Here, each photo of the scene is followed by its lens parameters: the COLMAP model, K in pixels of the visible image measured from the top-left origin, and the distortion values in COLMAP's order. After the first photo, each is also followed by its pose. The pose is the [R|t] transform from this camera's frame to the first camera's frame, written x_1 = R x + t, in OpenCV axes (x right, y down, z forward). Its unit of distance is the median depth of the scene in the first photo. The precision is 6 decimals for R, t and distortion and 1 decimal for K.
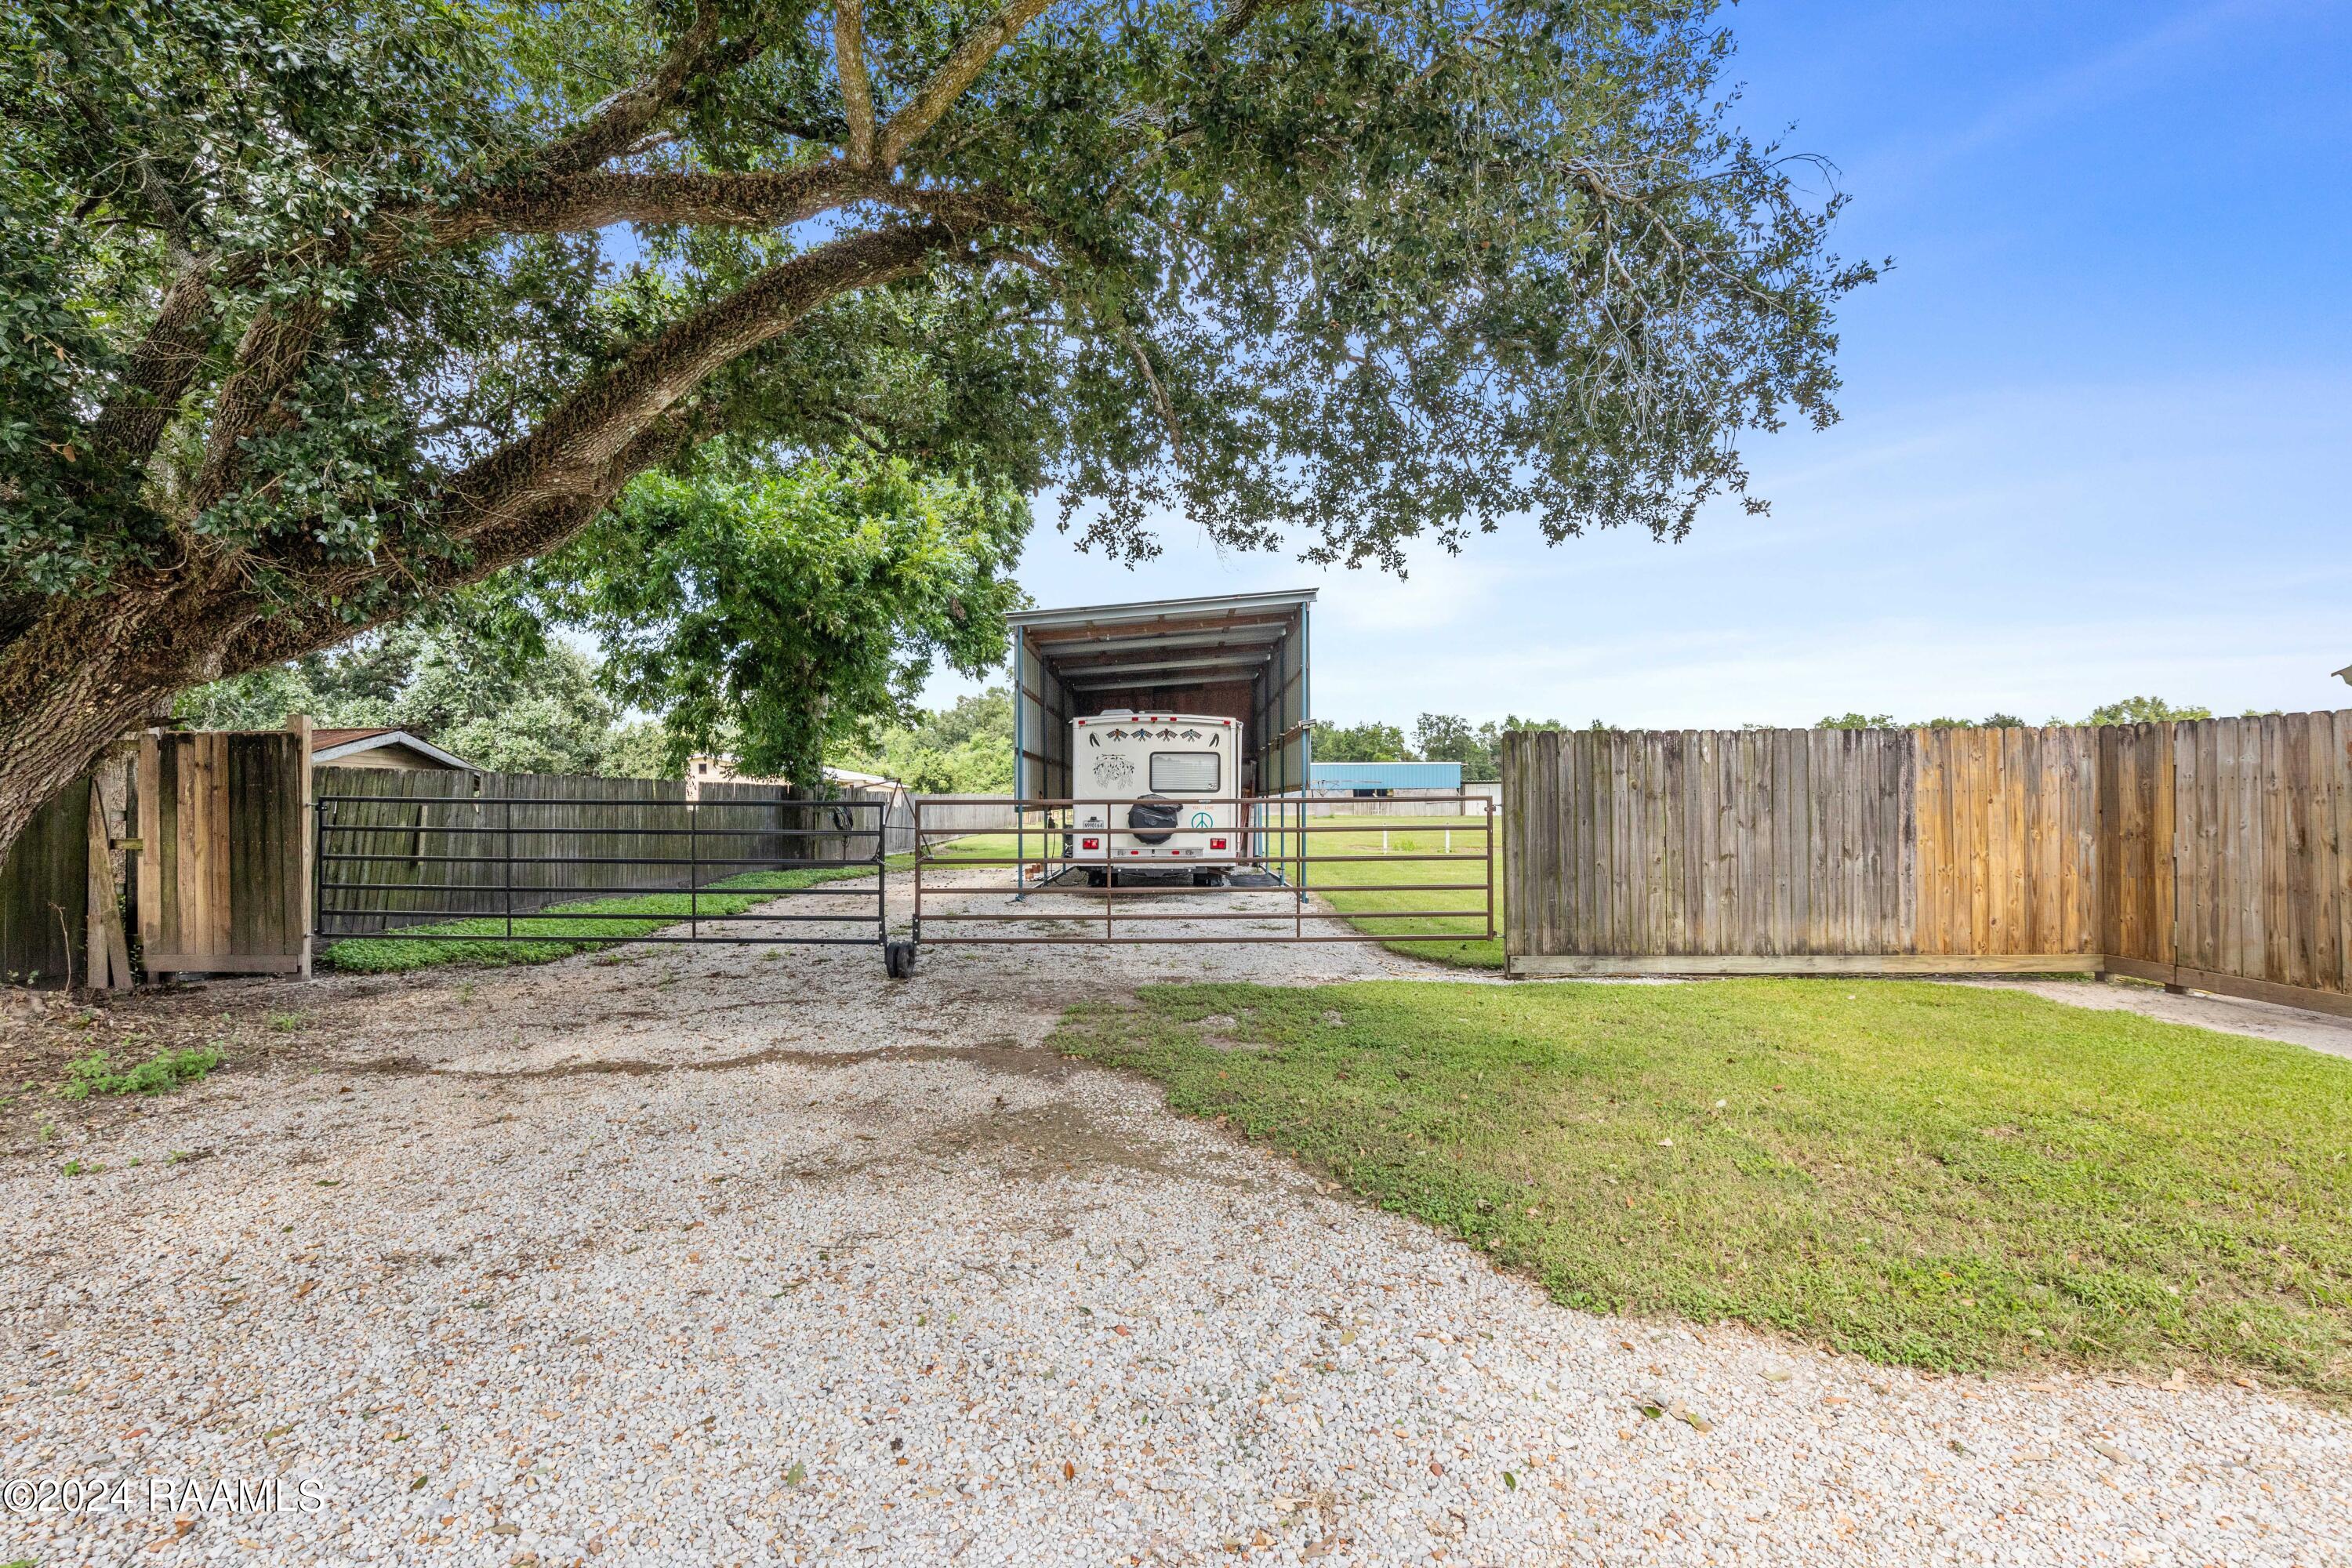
lens RADIAL K [[1034.0, 0, 1165.1], [0, 1034.0, 801.4], [0, 0, 1]] dist [0.007716, 0.000025]
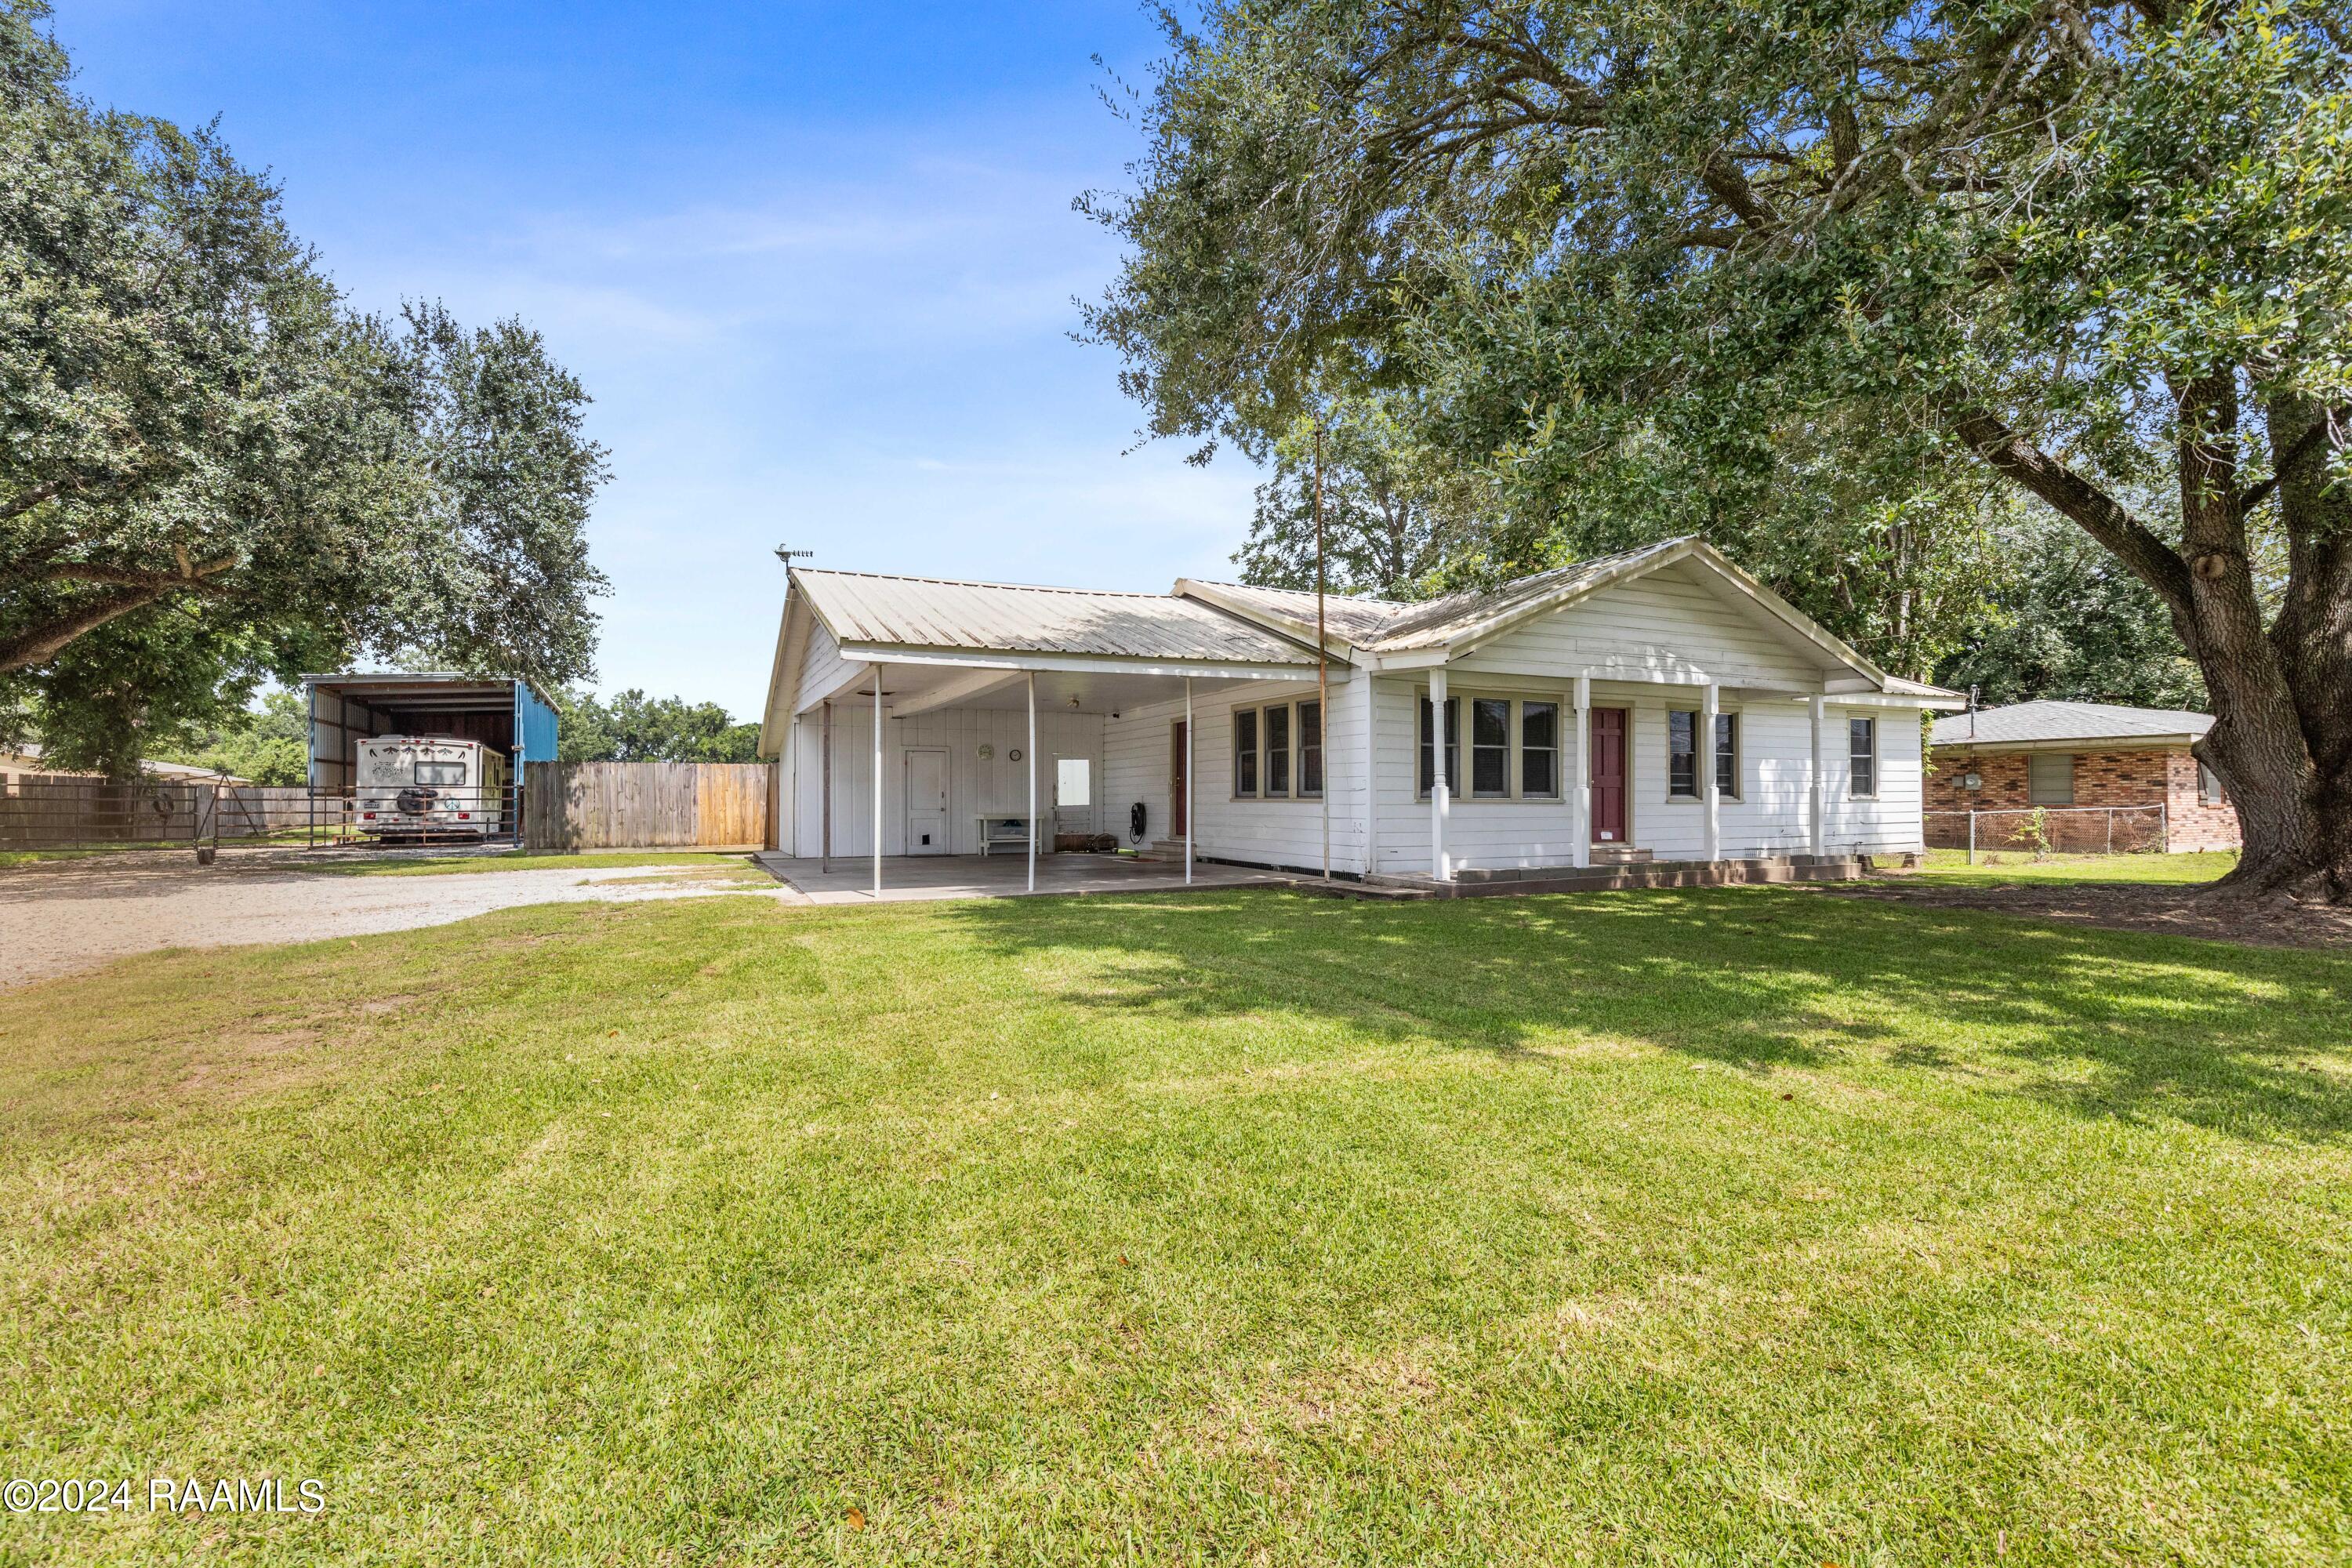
lens RADIAL K [[1034.0, 0, 1172.8], [0, 1034.0, 795.4], [0, 0, 1]] dist [0.007716, 0.000025]
pose [[0.888469, 0.007107, 0.458881, 0.305668], [-0.003829, 0.999960, -0.008074, 0.016812], [-0.458920, 0.005417, 0.888461, -1.058611]]
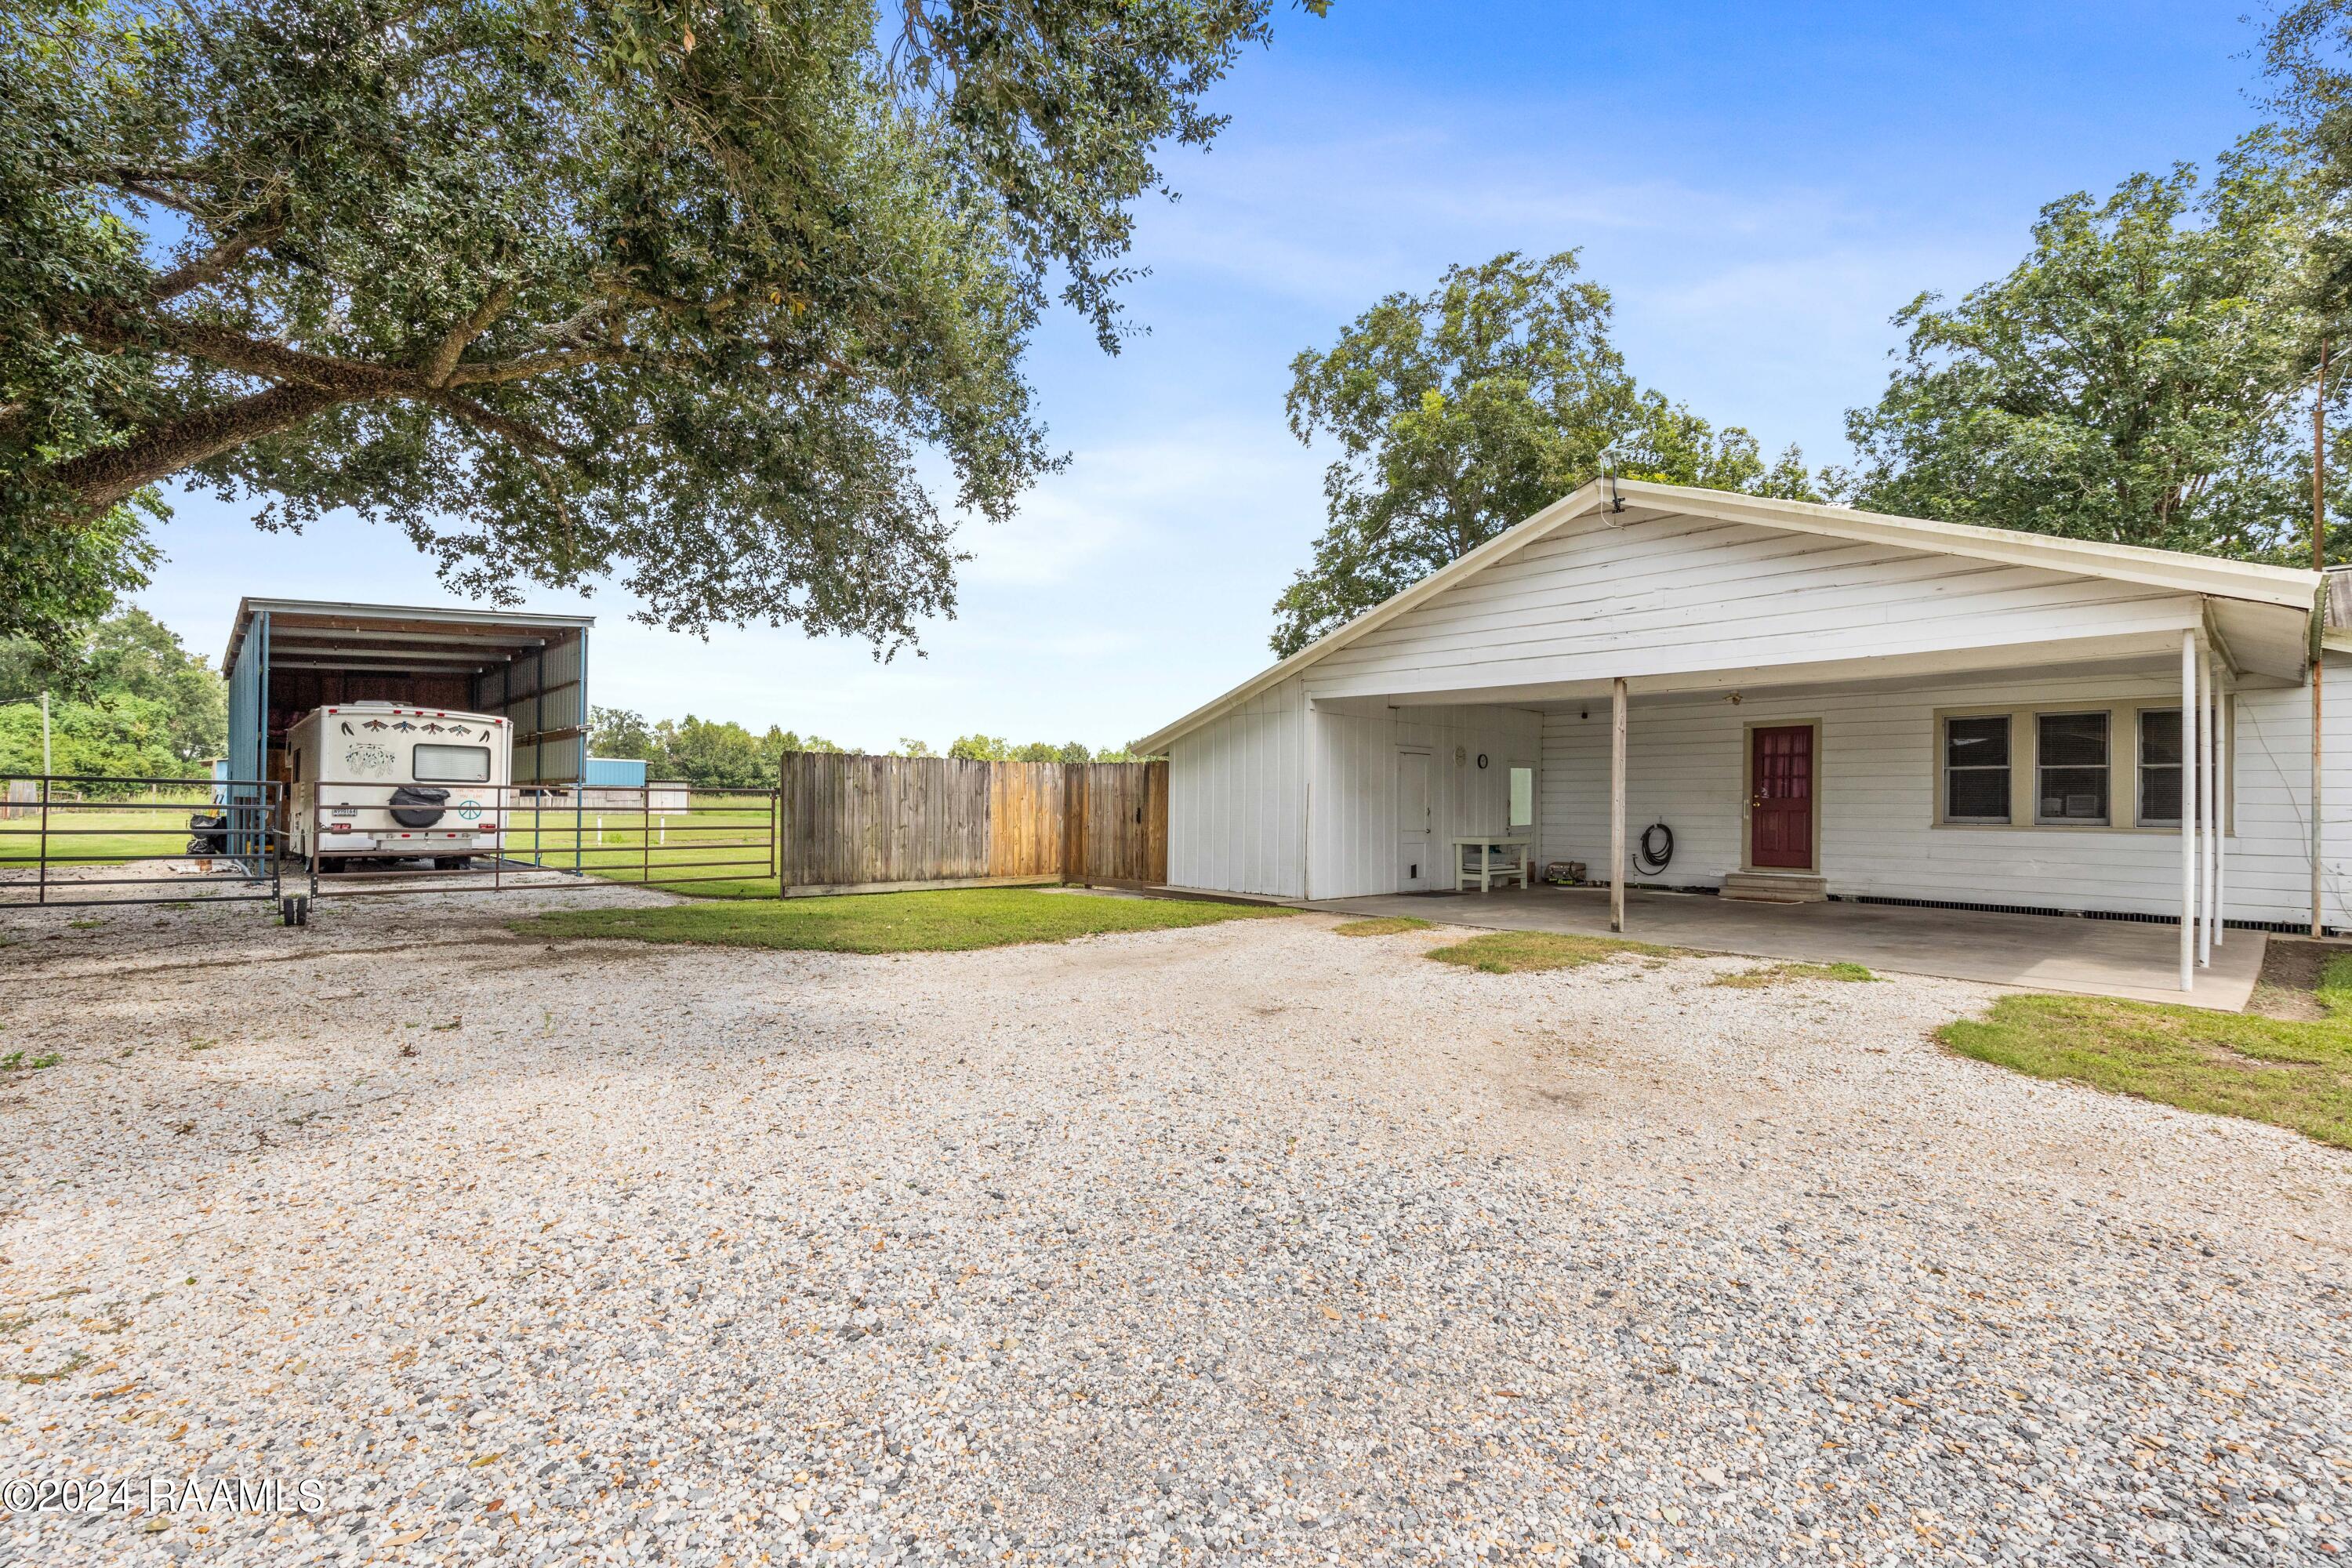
lens RADIAL K [[1034.0, 0, 1172.6], [0, 1034.0, 802.0], [0, 0, 1]] dist [0.007716, 0.000025]
pose [[0.718622, 0.016673, 0.695201, -0.198274], [-0.015915, 0.999845, -0.007528, 0.008659], [-0.695219, -0.005655, 0.718776, -0.329286]]
